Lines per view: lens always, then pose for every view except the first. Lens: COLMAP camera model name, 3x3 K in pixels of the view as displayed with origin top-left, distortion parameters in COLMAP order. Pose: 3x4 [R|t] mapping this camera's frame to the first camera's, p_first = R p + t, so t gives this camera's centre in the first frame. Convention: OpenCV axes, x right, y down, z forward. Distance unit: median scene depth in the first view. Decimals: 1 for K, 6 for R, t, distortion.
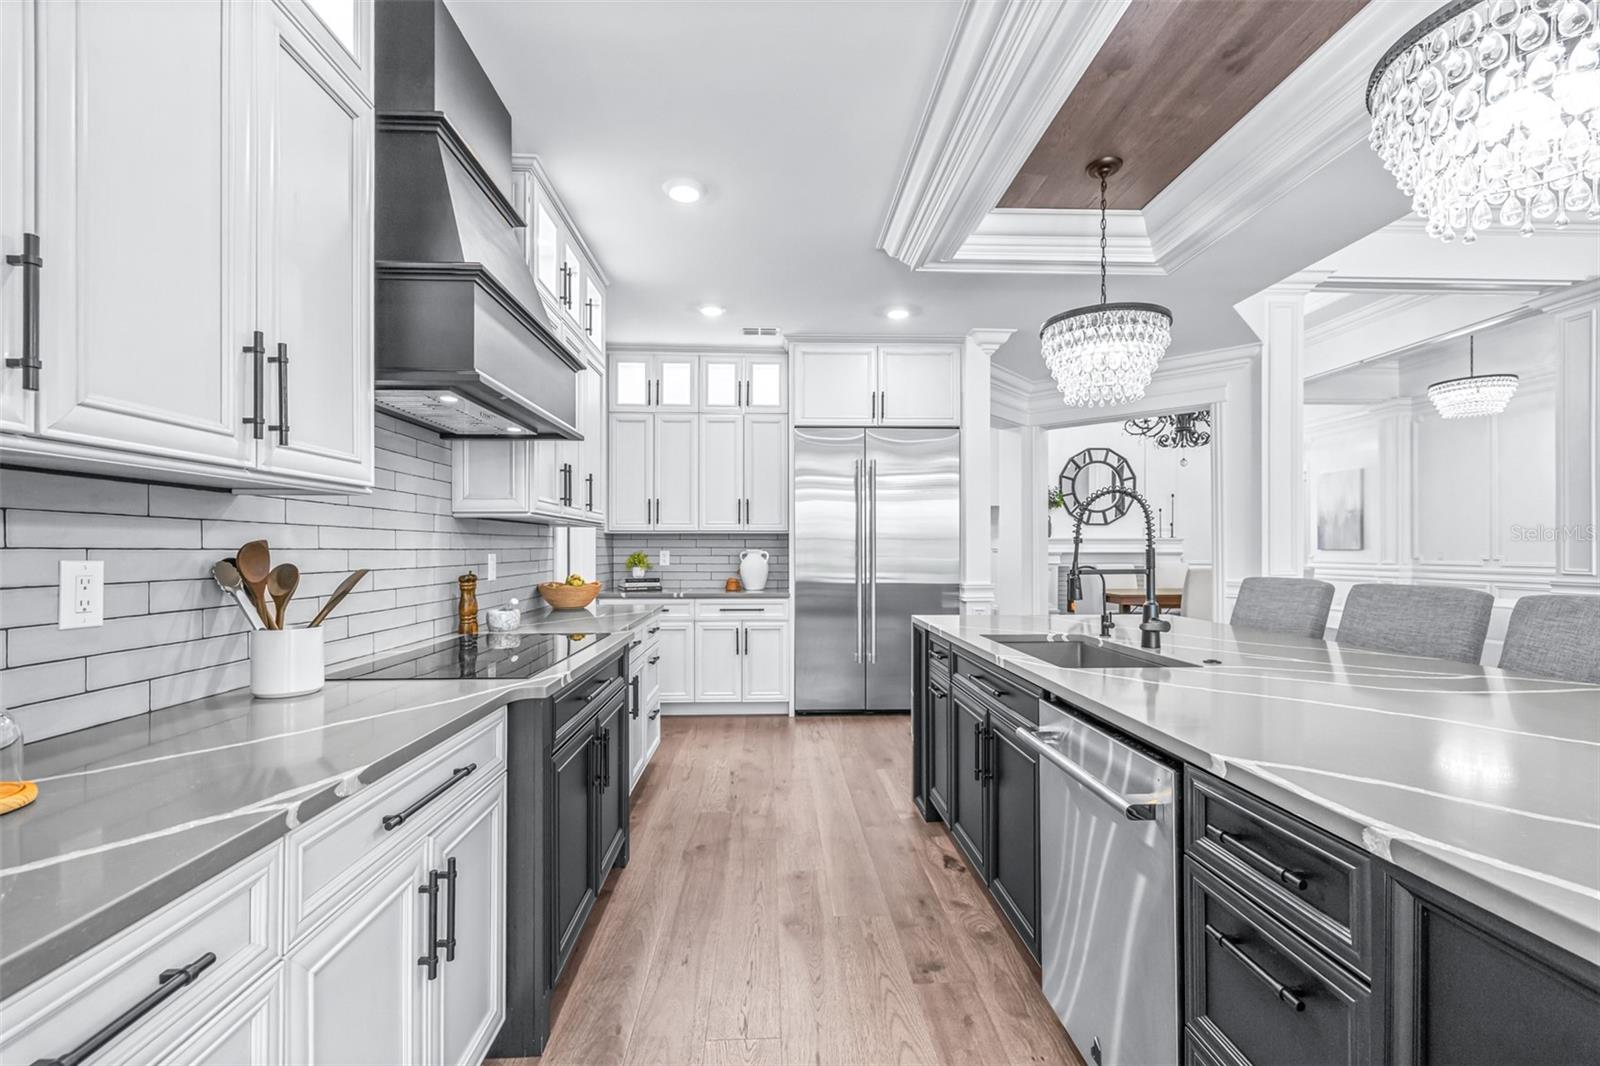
lens RADIAL K [[689.7, 0, 796.1], [0, 689.7, 546.2], [0, 0, 1]] dist [0.007432, 0.000169]
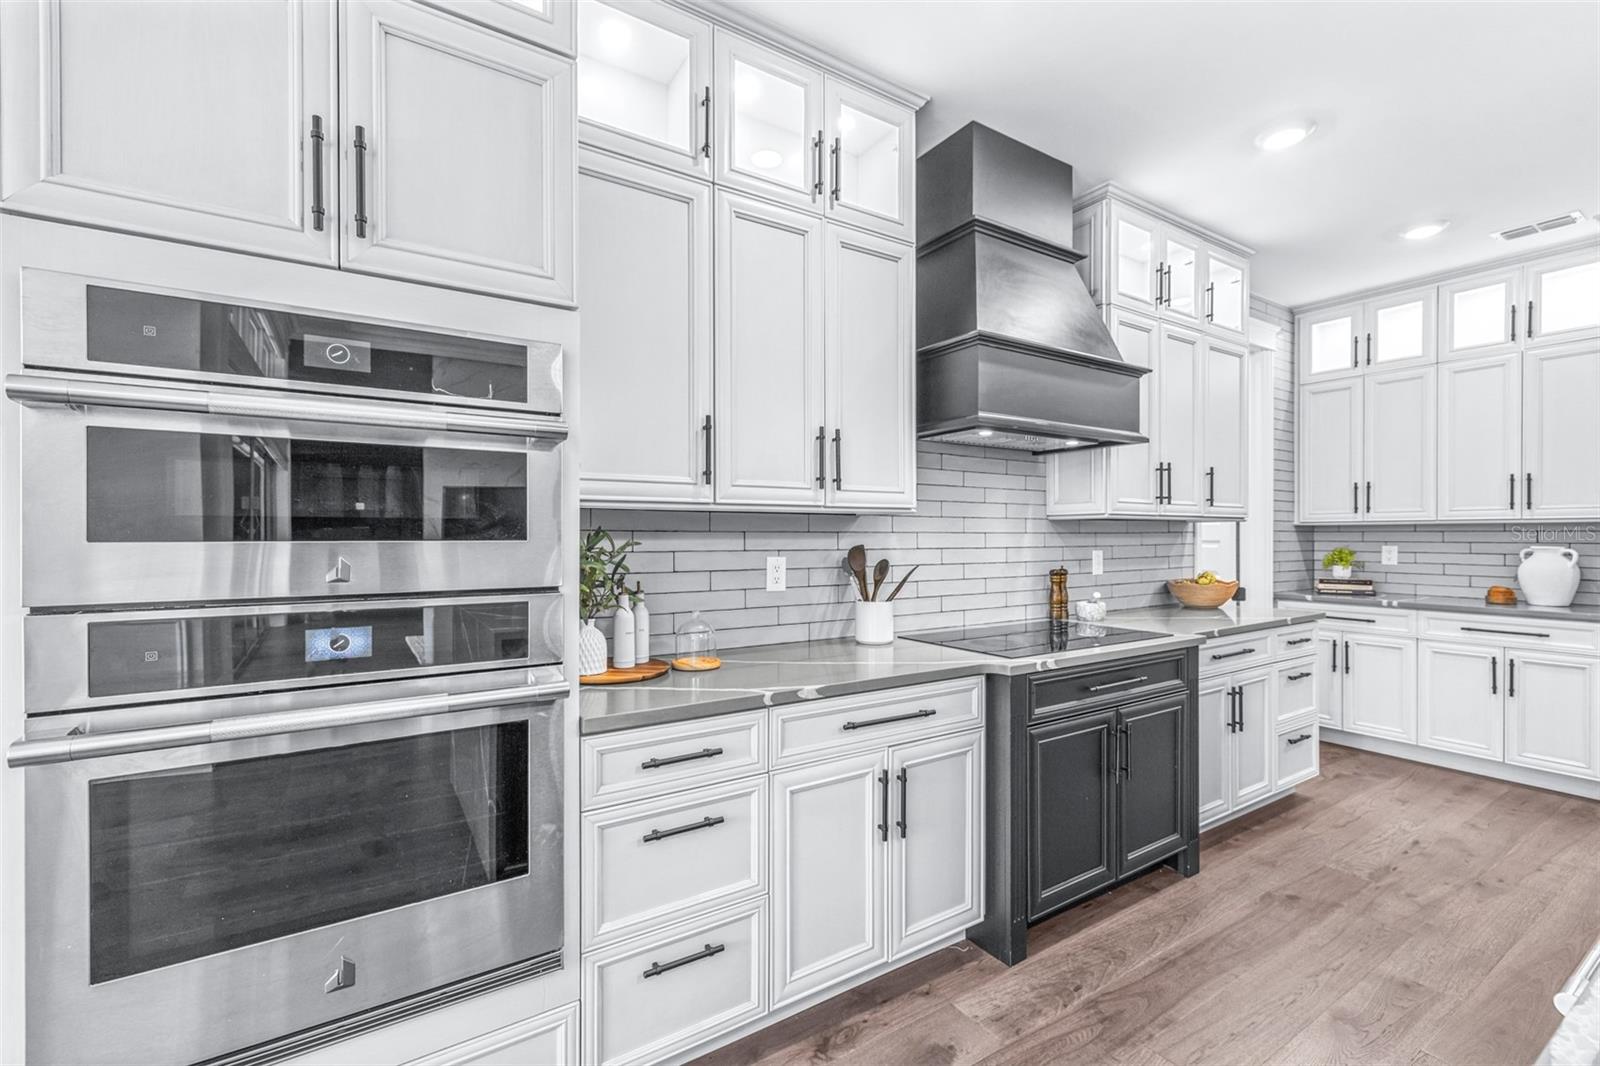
lens RADIAL K [[685.9, 0, 797.4], [0, 685.9, 538.3], [0, 0, 1]] dist [0.001198, 0.000069]
pose [[0.502846, 0.003357, -0.864369, 0.253234], [0.003852, 0.999974, 0.006124, -0.016385], [0.864367, -0.006409, 0.502820, 0.035269]]
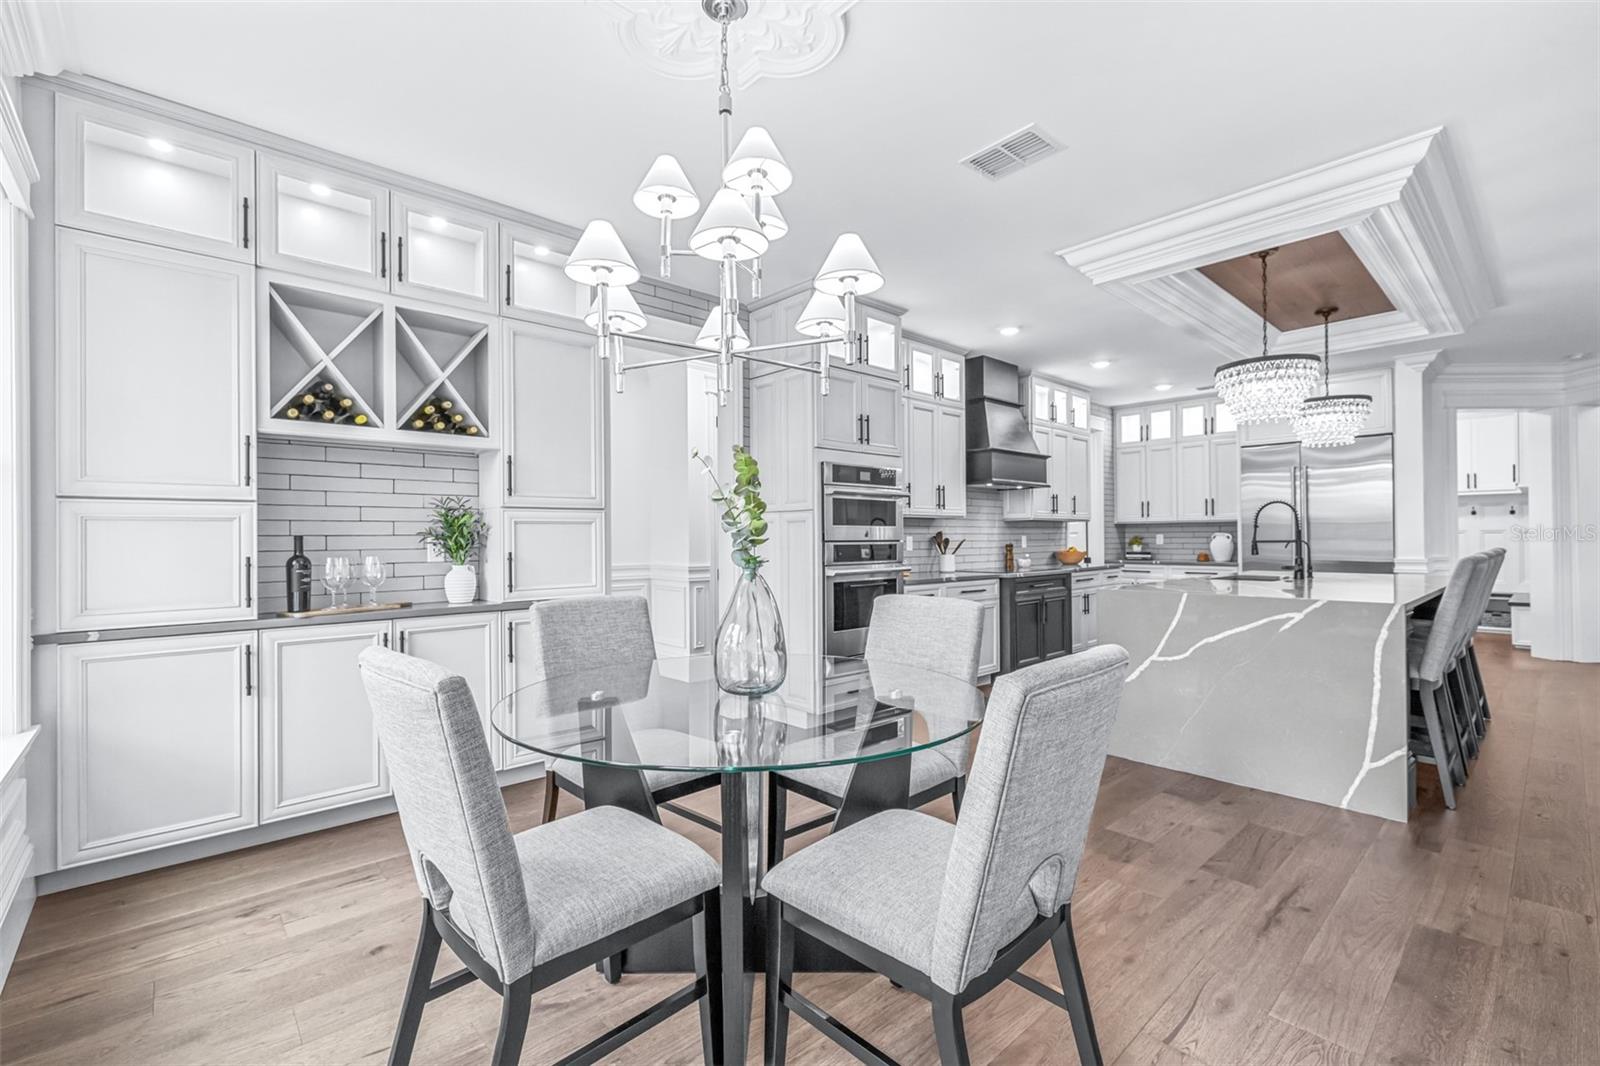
lens RADIAL K [[685.9, 0, 797.4], [0, 685.9, 538.3], [0, 0, 1]] dist [0.001198, 0.000069]
pose [[0.640505, -0.005928, -0.767931, 0.778081], [0.010888, 0.999940, 0.001362, 0.007314], [0.767877, -0.009234, 0.640531, -0.970990]]
